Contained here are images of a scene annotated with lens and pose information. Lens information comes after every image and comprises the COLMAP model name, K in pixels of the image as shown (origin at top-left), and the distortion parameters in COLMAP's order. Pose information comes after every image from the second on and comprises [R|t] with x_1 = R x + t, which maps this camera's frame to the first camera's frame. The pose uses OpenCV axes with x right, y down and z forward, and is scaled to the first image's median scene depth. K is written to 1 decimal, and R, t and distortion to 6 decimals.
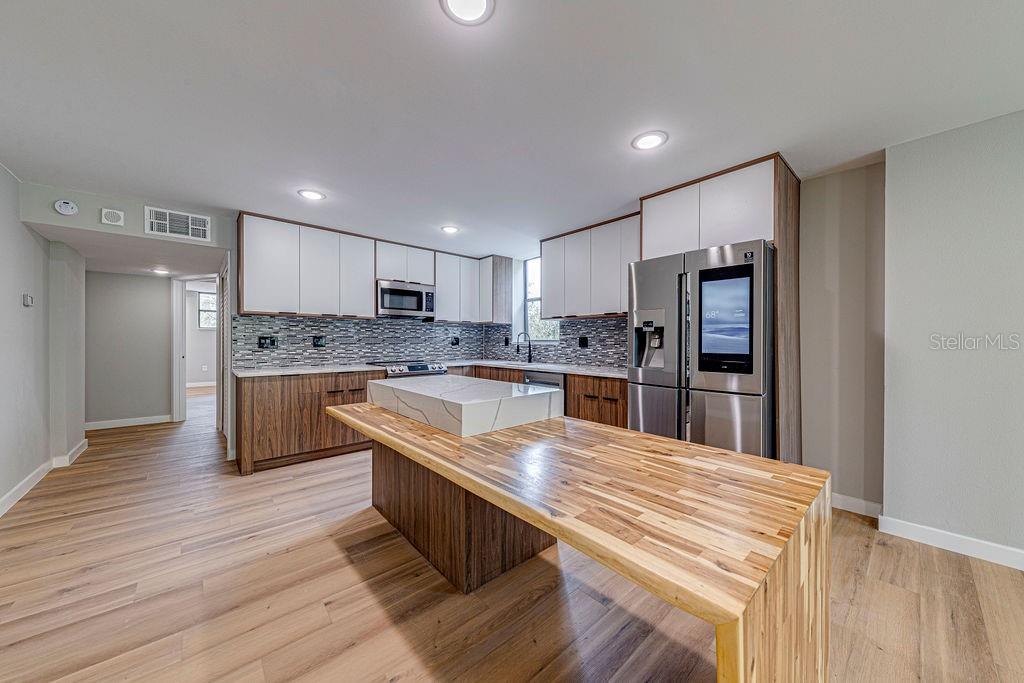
lens RADIAL K [[353.0, 0, 513.1], [0, 353.0, 345.5], [0, 0, 1]] dist [0.007336, -0.000081]
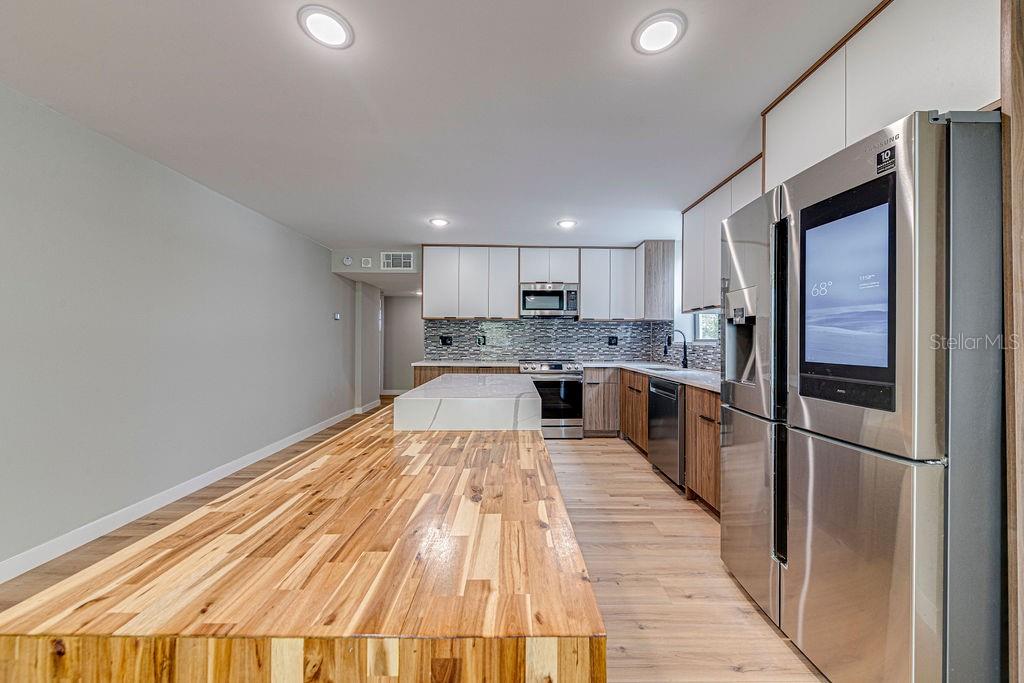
lens RADIAL K [[353.0, 0, 513.1], [0, 353.0, 345.5], [0, 0, 1]] dist [0.007336, -0.000081]
pose [[0.755484, 0.011879, -0.655060, 0.376246], [-0.012121, 0.999918, 0.004155, -0.000657], [0.655055, 0.004801, 0.755566, 0.202637]]
